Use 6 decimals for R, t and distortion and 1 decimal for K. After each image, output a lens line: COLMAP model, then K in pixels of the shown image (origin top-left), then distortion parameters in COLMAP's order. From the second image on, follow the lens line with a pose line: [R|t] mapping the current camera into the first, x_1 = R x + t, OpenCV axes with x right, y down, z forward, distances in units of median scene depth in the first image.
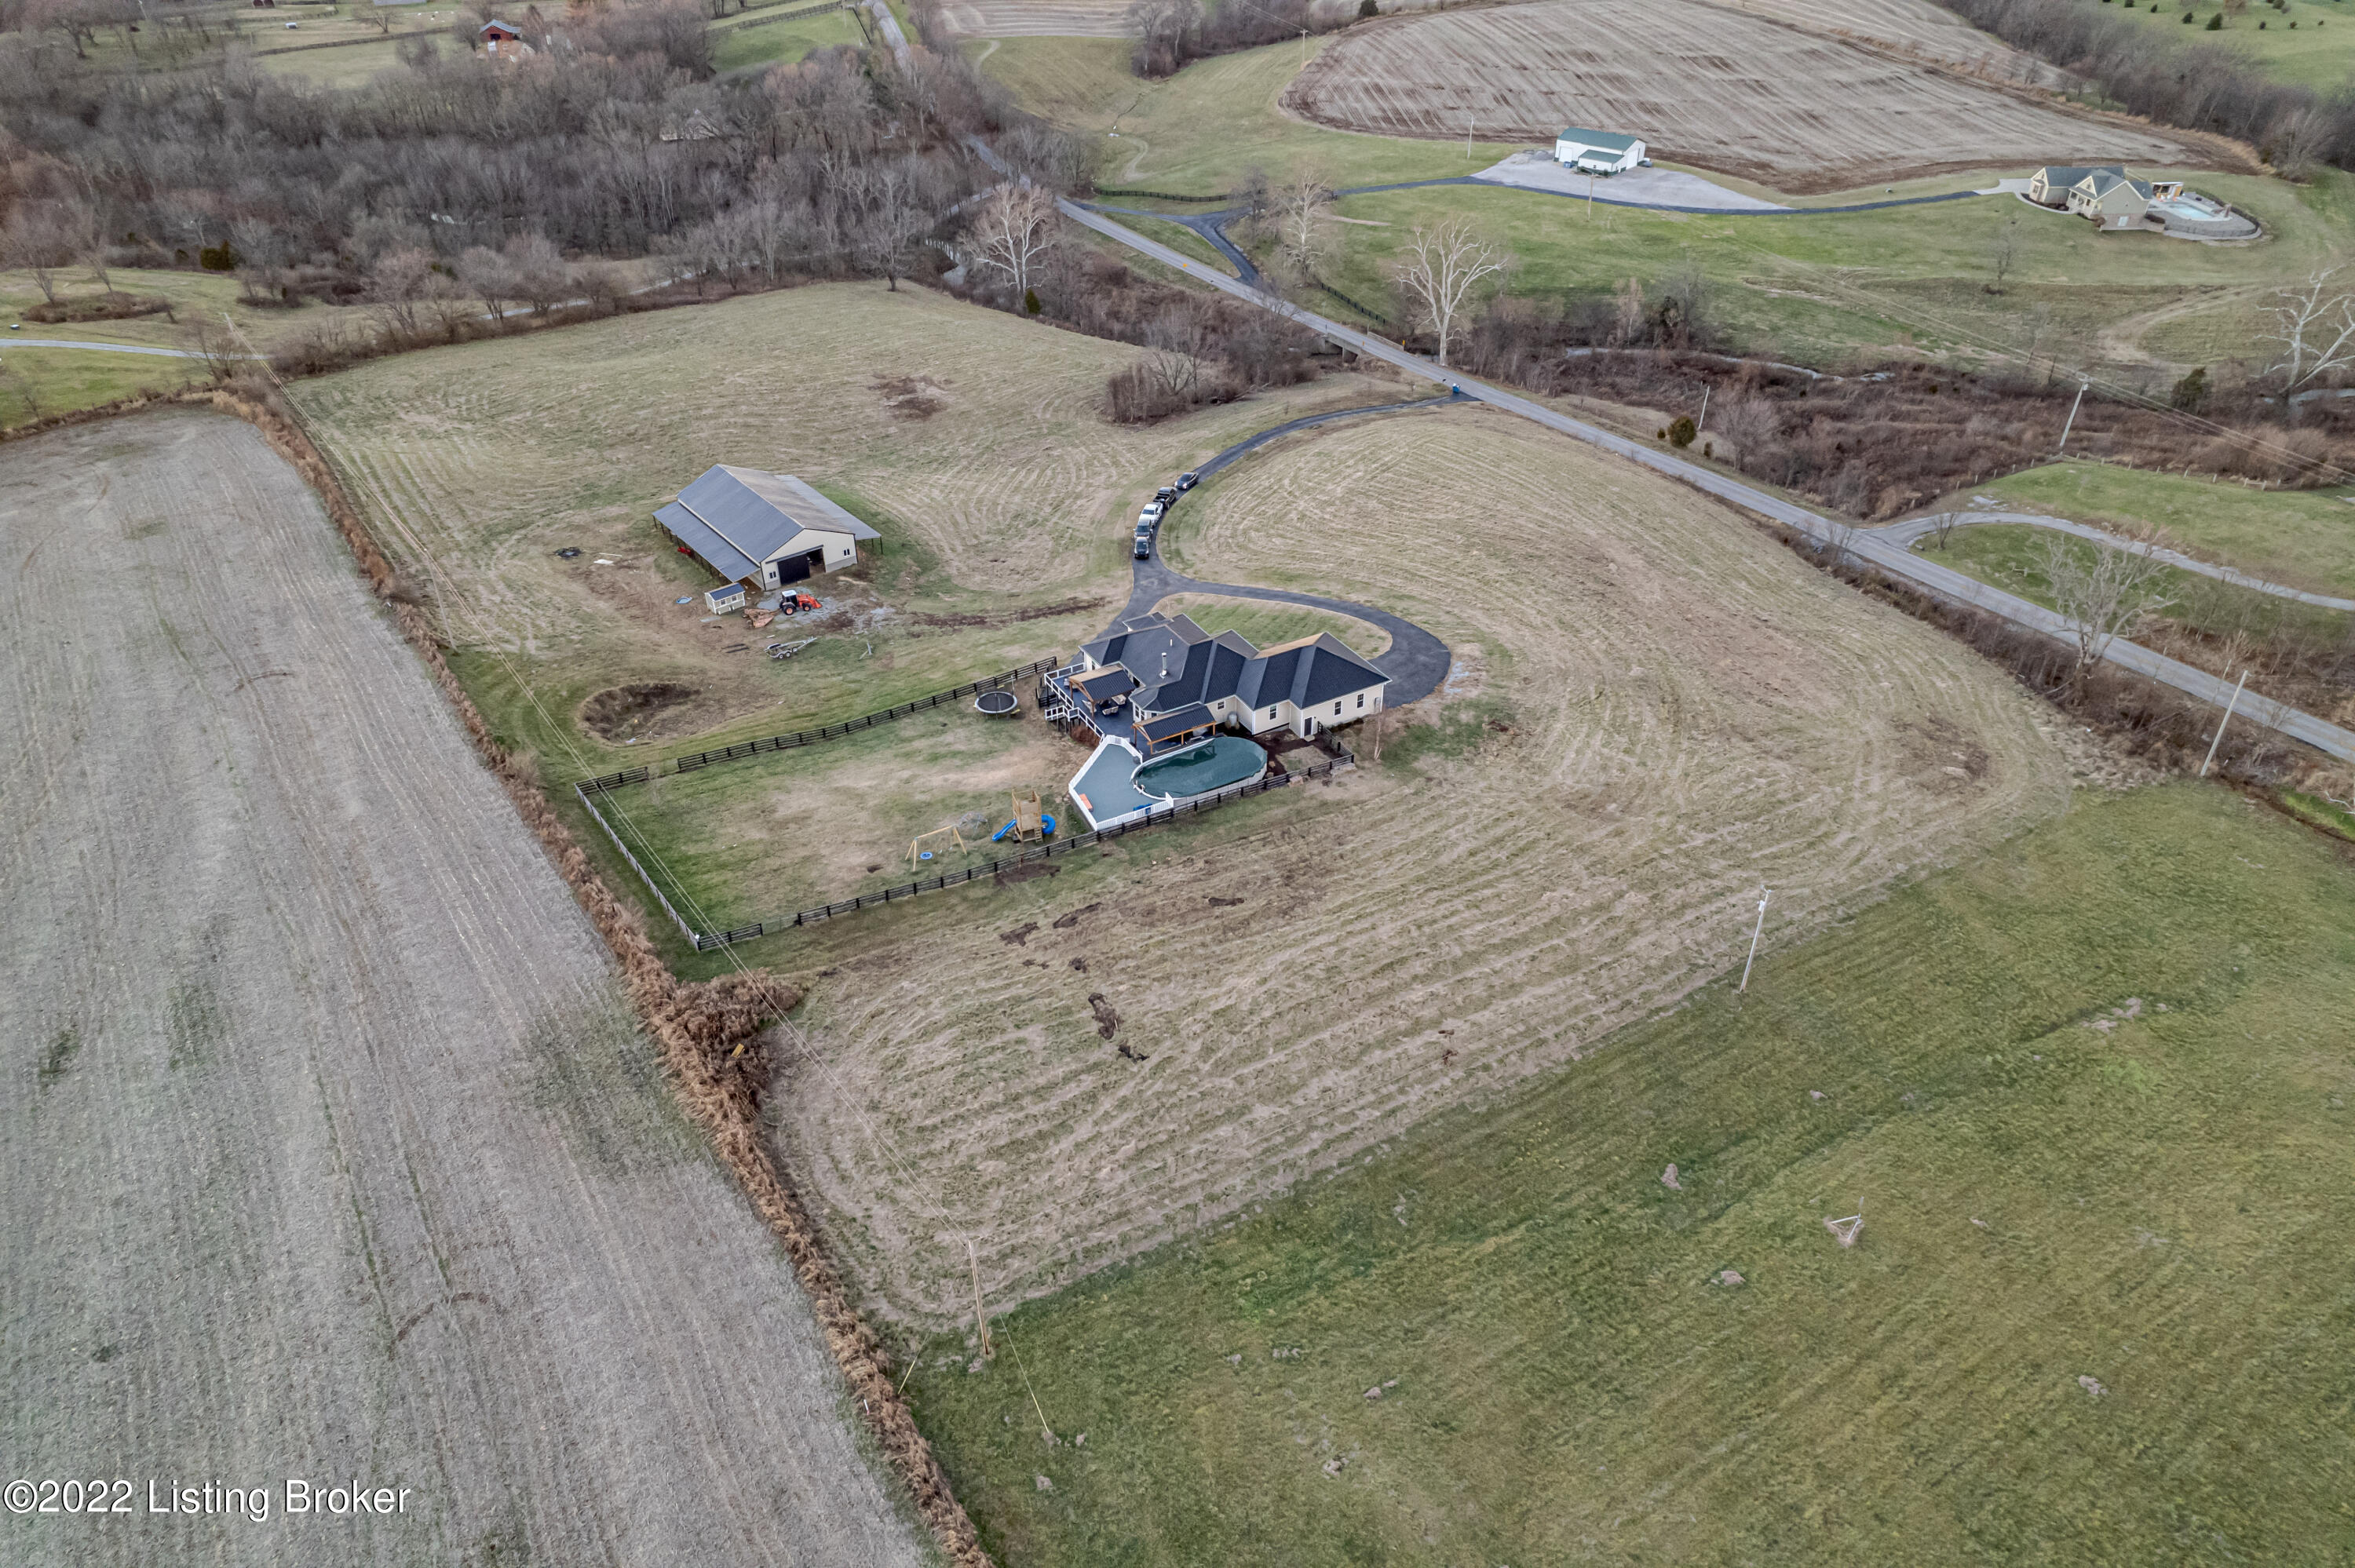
lens RADIAL K [[1508.0, 0, 1177.5], [0, 1508.0, 784.0], [0, 0, 1]] dist [-0.076773, 0.069845]
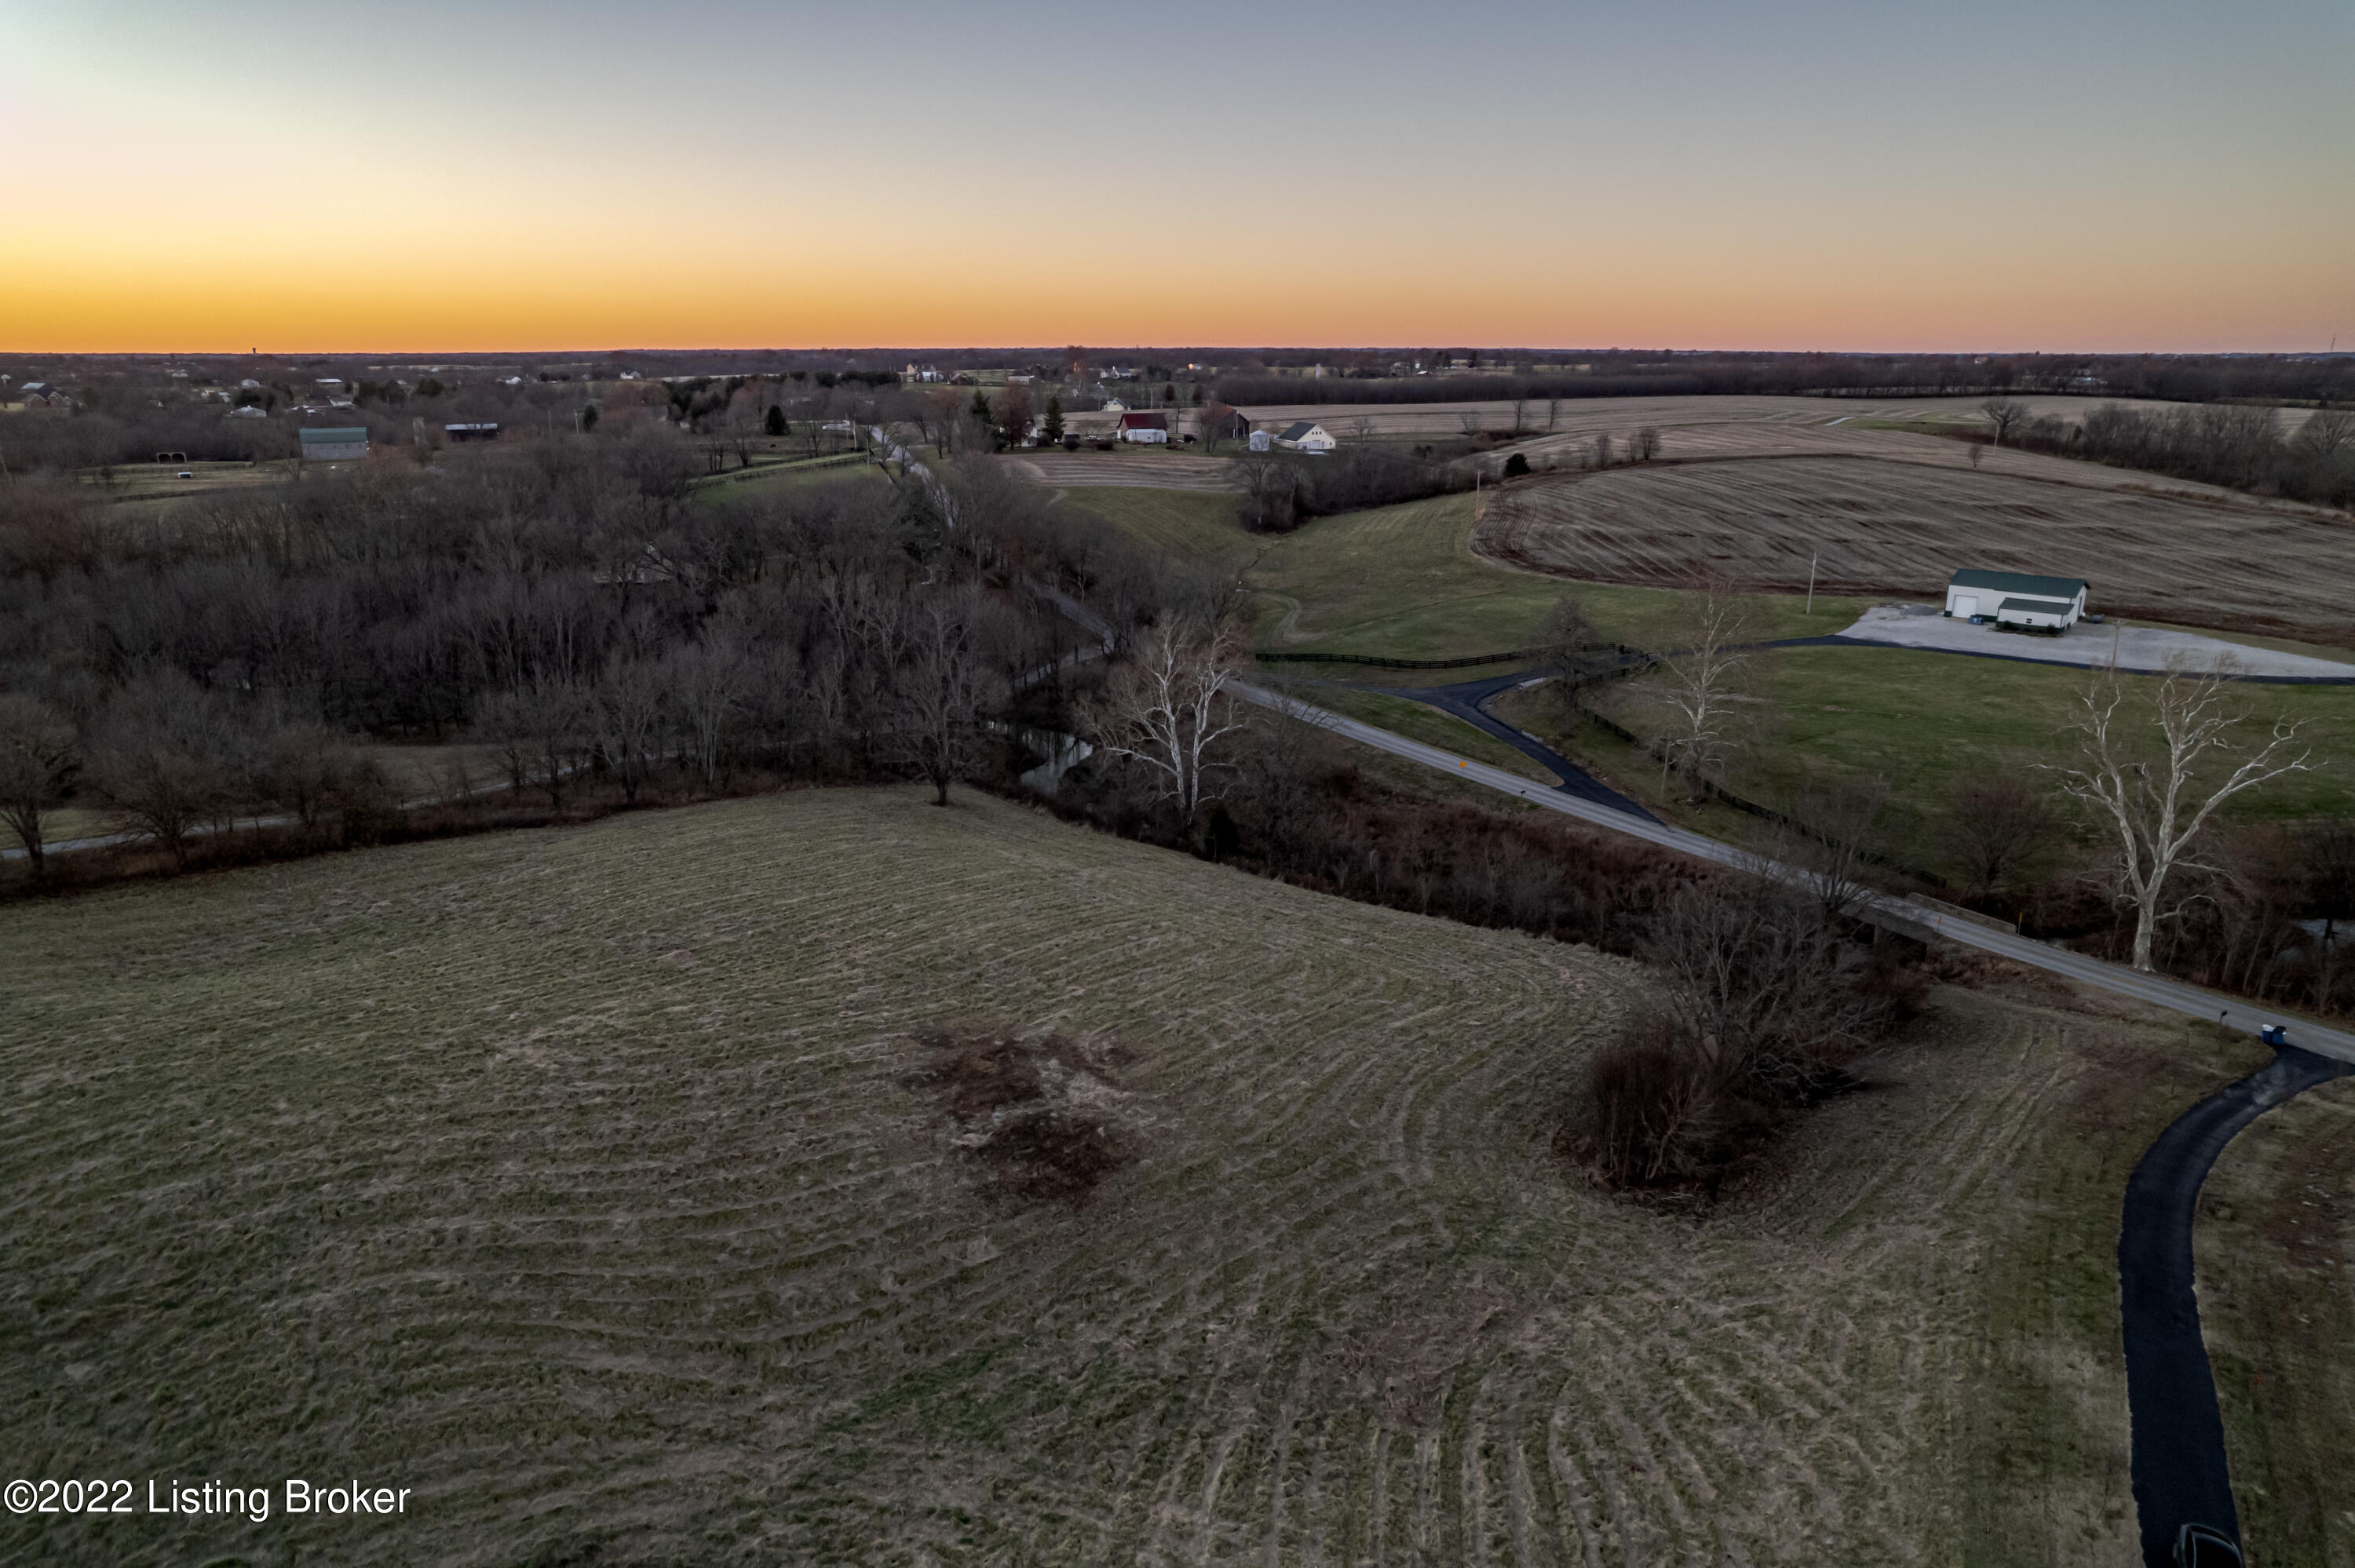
lens RADIAL K [[1508.0, 0, 1177.5], [0, 1508.0, 784.0], [0, 0, 1]] dist [-0.076773, 0.069845]
pose [[0.999940, 0.005639, 0.009398, -0.095070], [-0.002325, 0.947102, -0.320925, -0.141927], [-0.010711, 0.320884, 0.947058, 0.419841]]
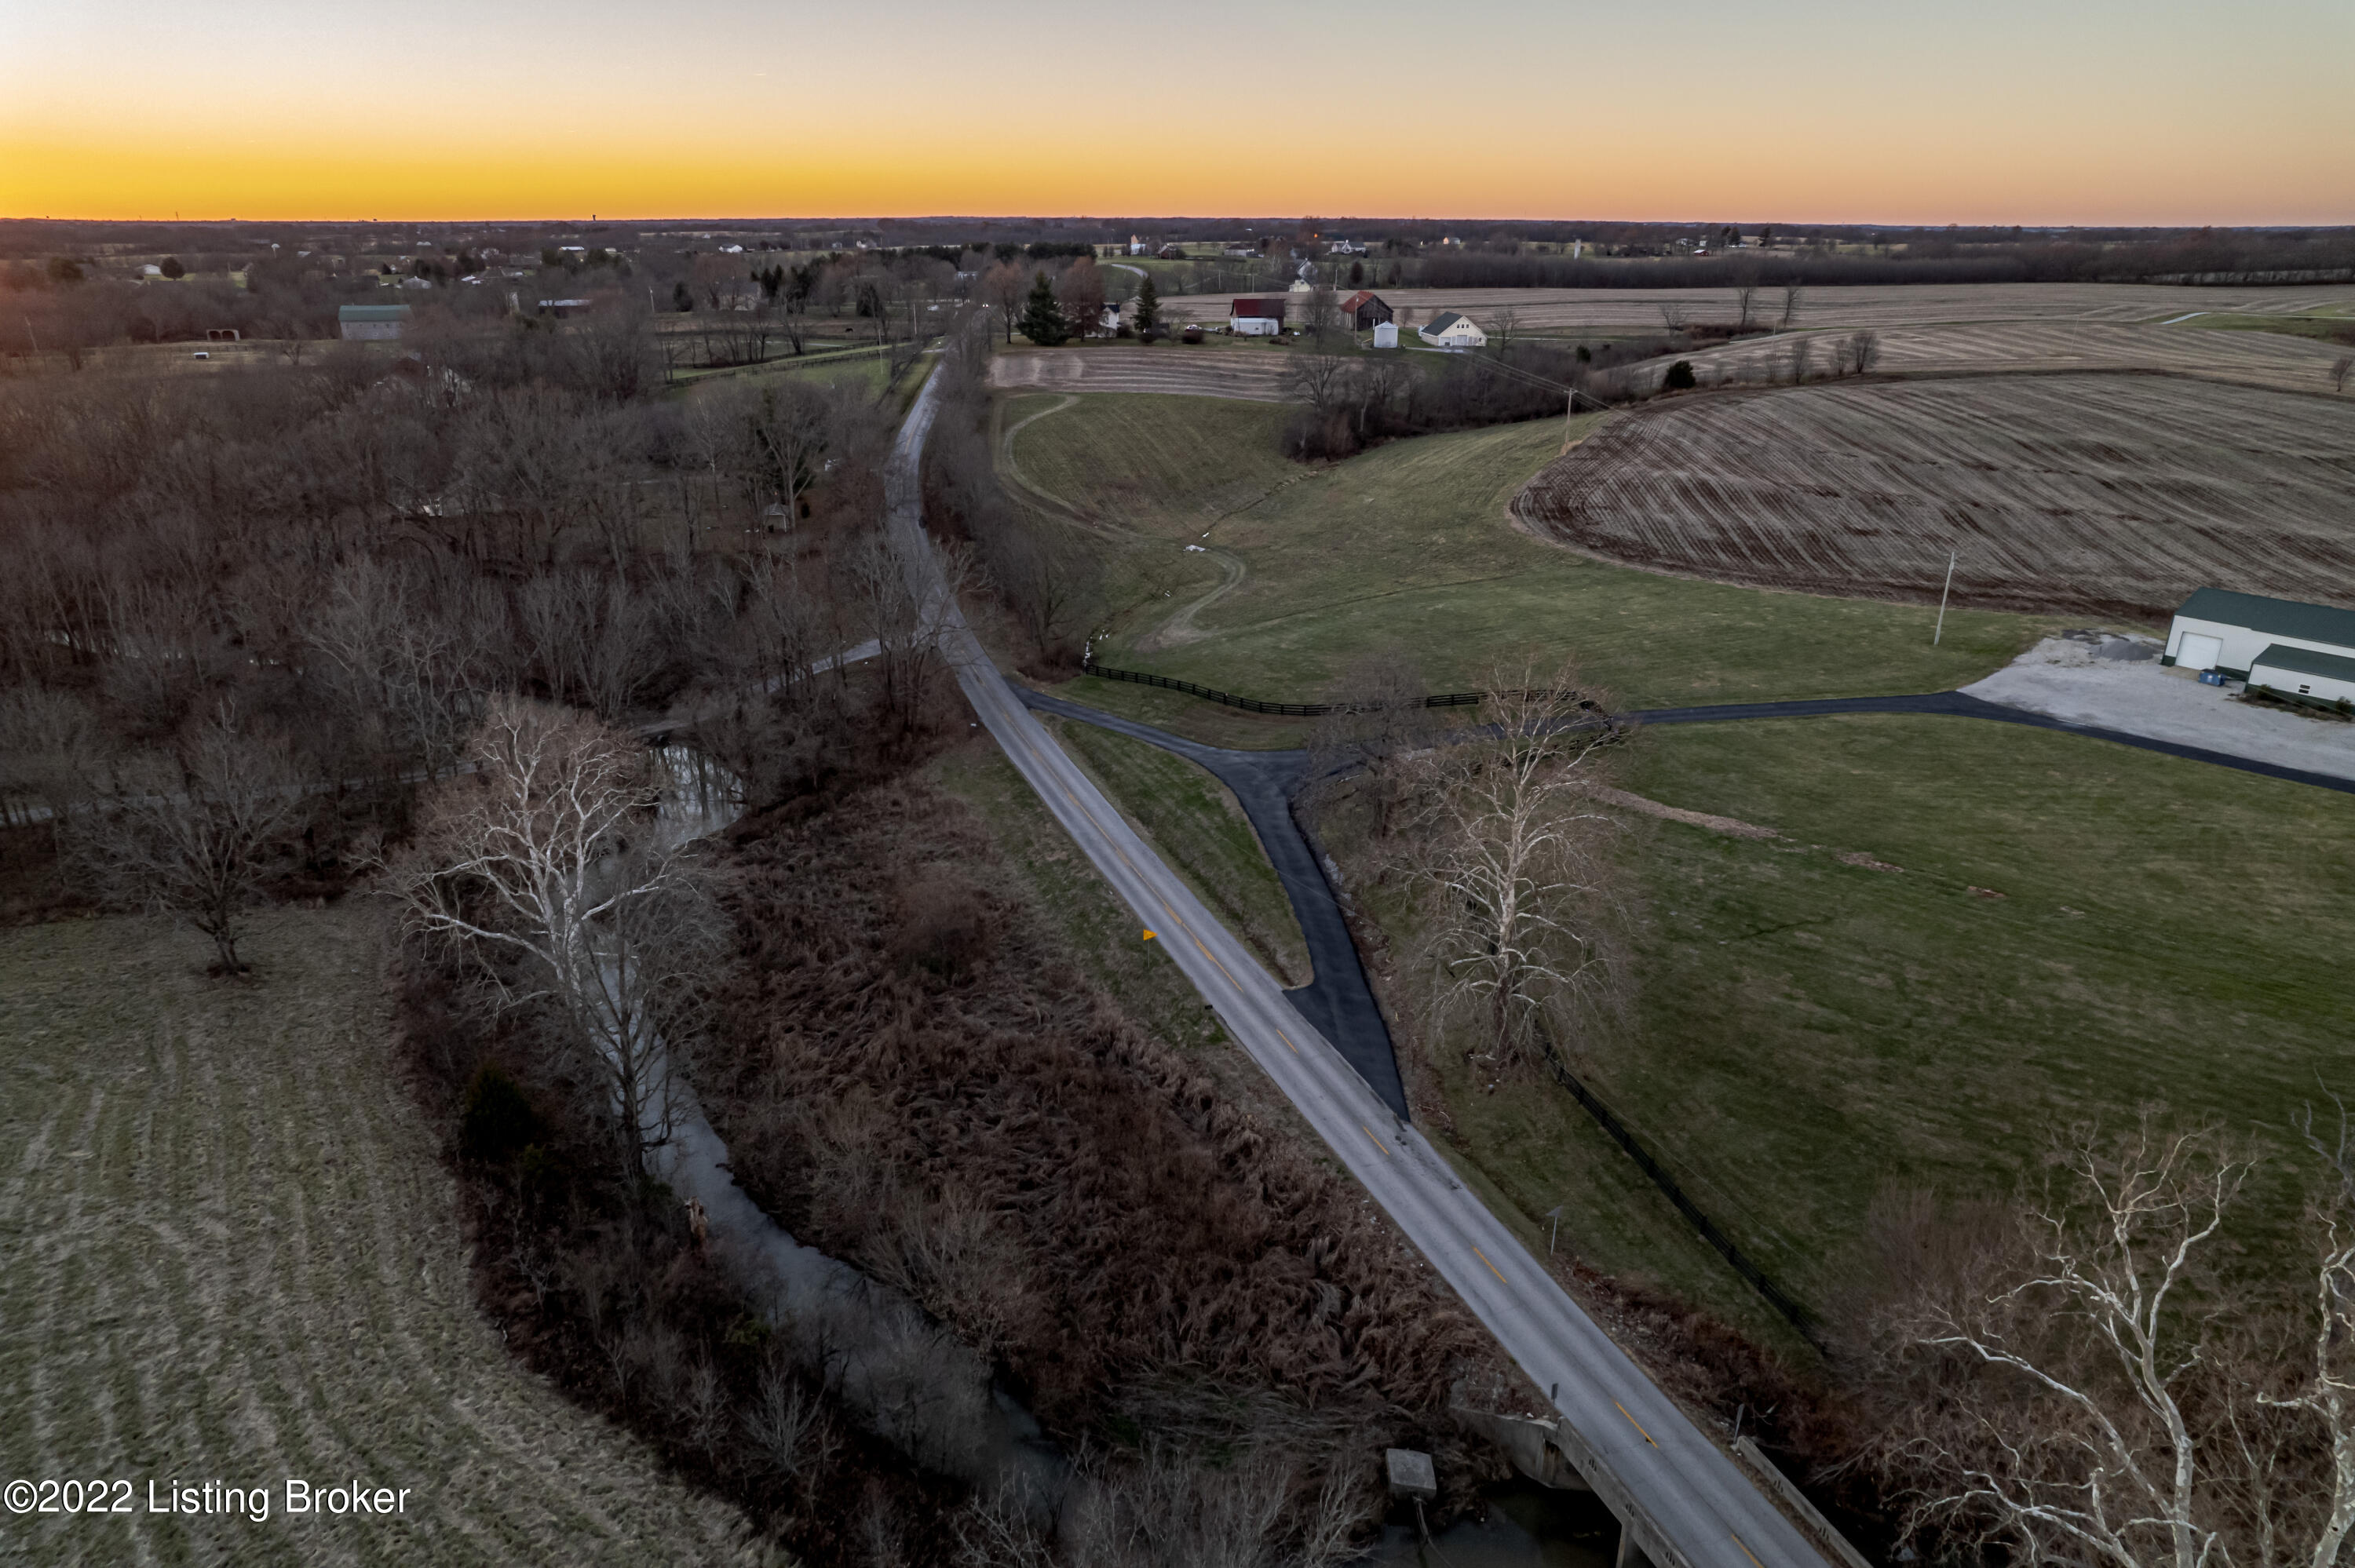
lens RADIAL K [[1516.6, 0, 1177.5], [0, 1516.6, 784.0], [0, 0, 1]] dist [-0.089600, 0.089605]
pose [[0.982510, 0.075631, -0.170160, 0.059378], [-0.115122, 0.964952, -0.235826, -0.267372], [0.146360, 0.251290, 0.956782, 0.594493]]
